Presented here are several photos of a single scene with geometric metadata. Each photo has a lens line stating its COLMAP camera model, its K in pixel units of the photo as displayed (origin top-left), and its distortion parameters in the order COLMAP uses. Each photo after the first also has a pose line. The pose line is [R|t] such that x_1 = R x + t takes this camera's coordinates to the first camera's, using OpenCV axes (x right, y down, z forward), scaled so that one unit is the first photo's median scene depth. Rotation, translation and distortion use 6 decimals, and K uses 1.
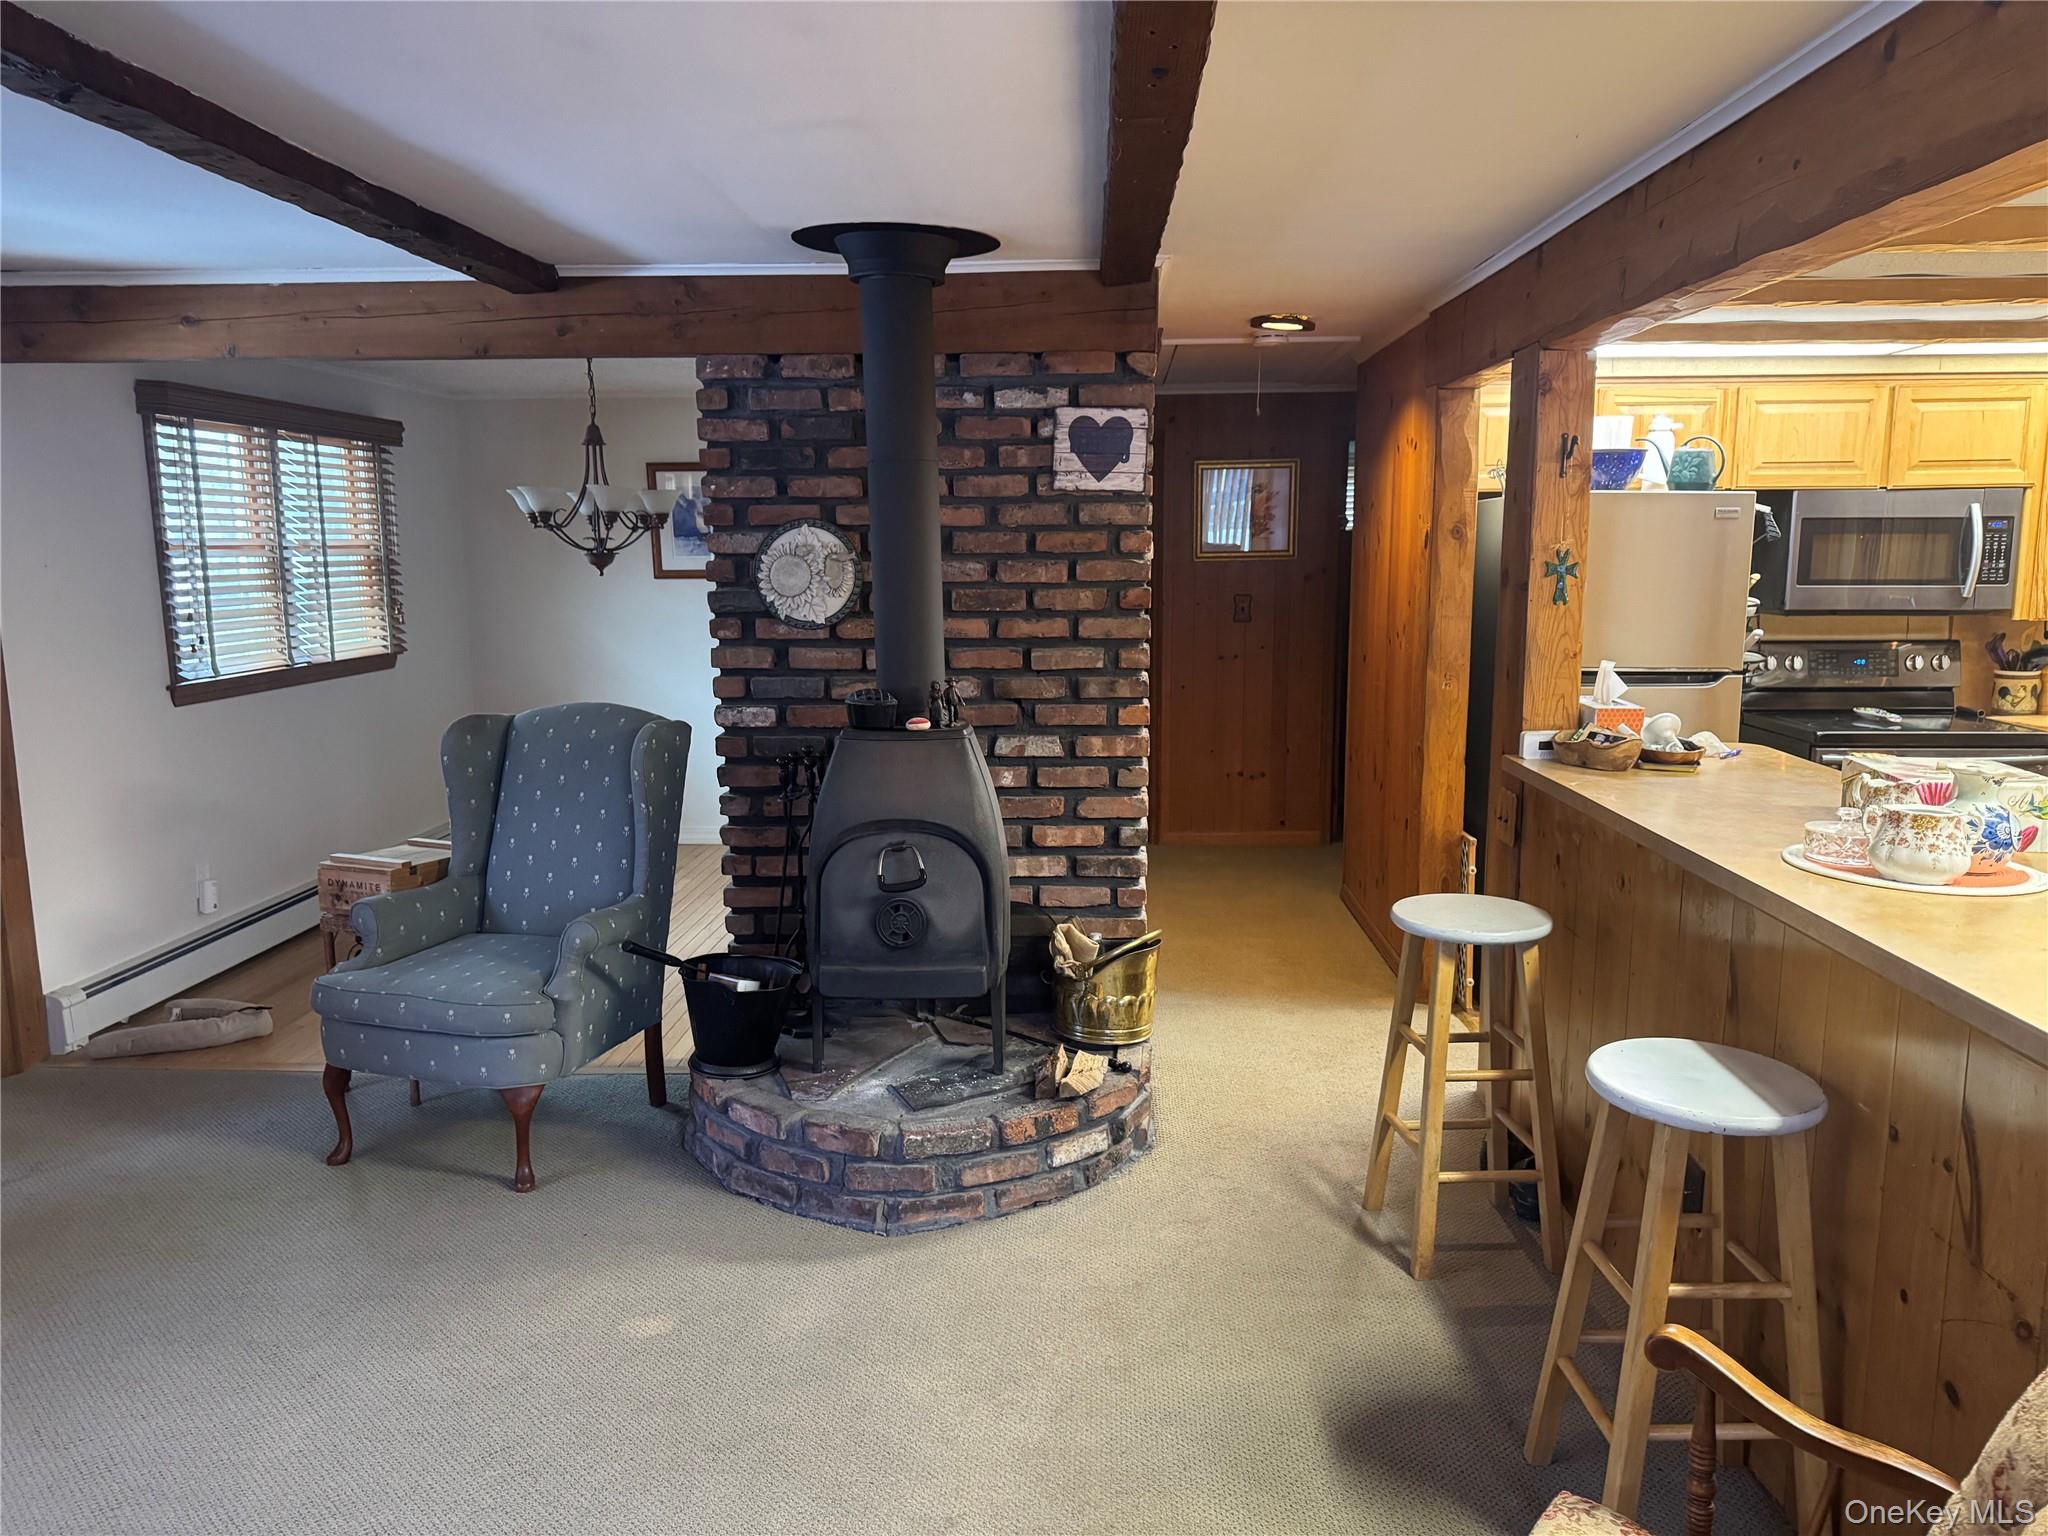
lens RADIAL K [[1437.9, 0, 1034.6], [0, 1437.9, 758.9], [0, 0, 1]] dist [0.027300, -0.041177]
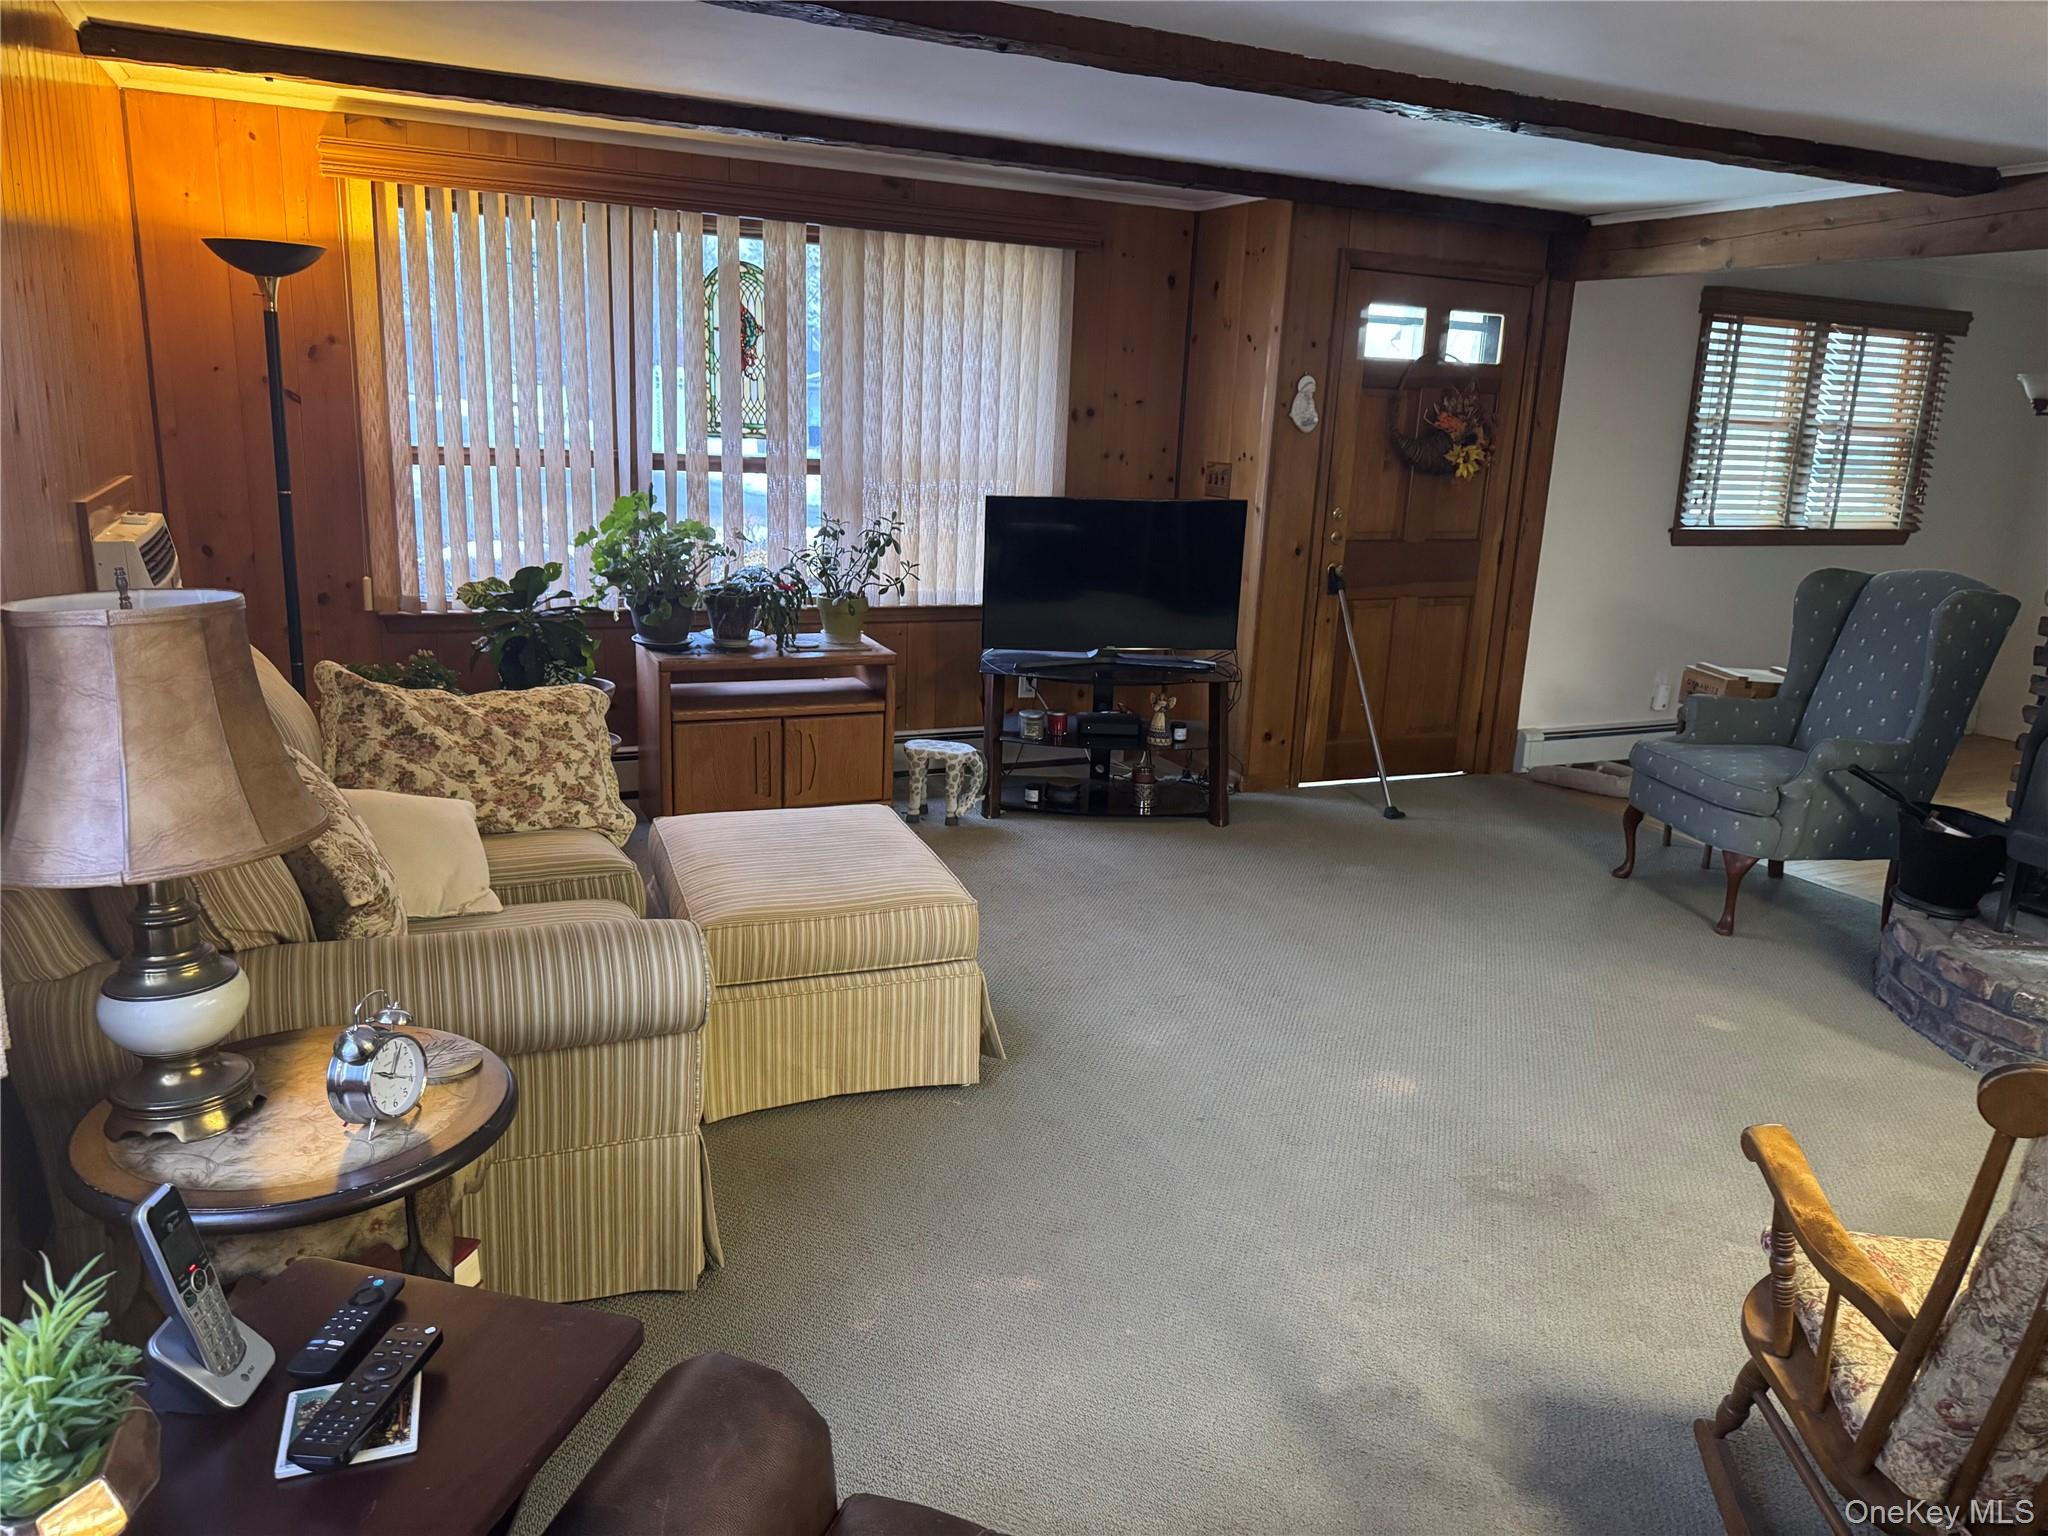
lens RADIAL K [[1437.9, 0, 1015.8], [0, 1437.9, 767.2], [0, 0, 1]] dist [0.027300, -0.041177]
pose [[0.449073, 0.240533, -0.860510, 0.342389], [-0.174392, 0.968156, 0.179613, 0.029487], [0.876311, 0.069407, 0.476719, -0.128364]]
